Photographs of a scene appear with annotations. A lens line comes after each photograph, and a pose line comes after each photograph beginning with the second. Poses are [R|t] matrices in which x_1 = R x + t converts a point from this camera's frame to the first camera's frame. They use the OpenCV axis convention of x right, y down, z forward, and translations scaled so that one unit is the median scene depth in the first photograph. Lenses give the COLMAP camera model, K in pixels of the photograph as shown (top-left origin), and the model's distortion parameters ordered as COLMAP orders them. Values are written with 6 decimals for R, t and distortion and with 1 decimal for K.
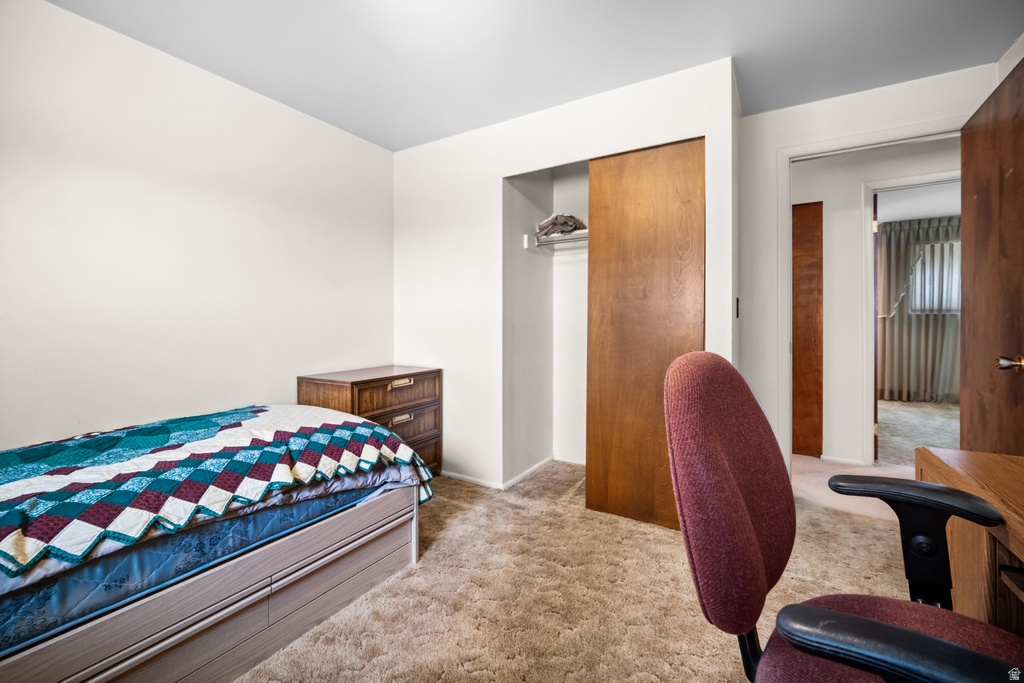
lens RADIAL K [[421.0, 0, 511.8], [0, 421.0, 334.0], [0, 0, 1]] dist [-0.001865, -0.000298]
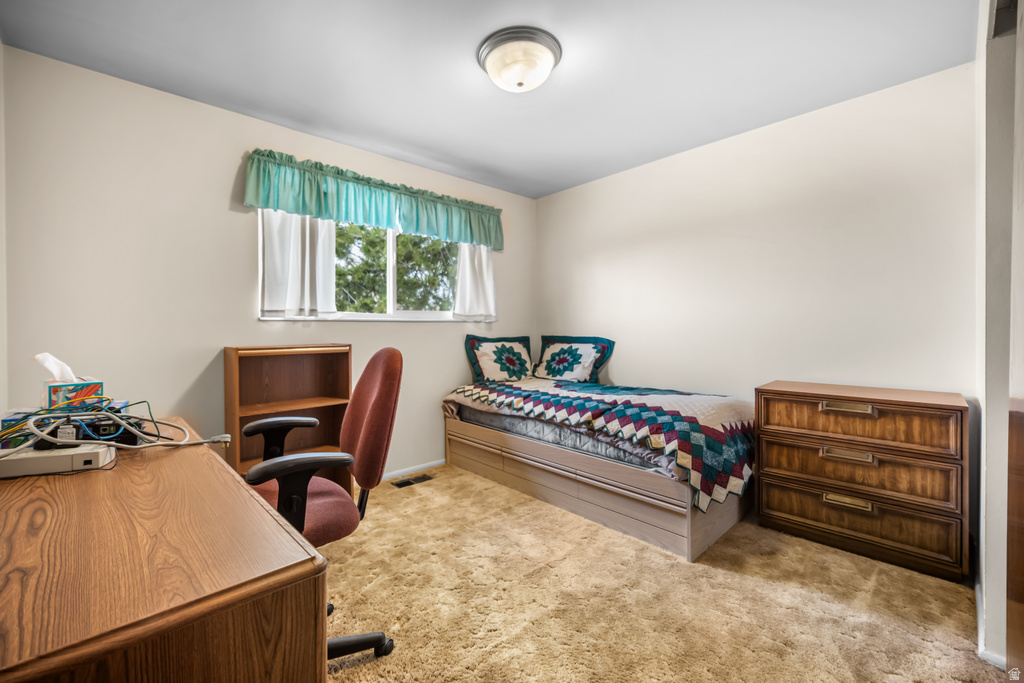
lens RADIAL K [[421.0, 0, 511.8], [0, 421.0, 334.0], [0, 0, 1]] dist [-0.001865, -0.000298]
pose [[-0.244332, 0.014791, -0.969579, 1.068662], [-0.021448, 0.999557, 0.020653, -0.034289], [0.969454, 0.025842, -0.243906, 0.995562]]
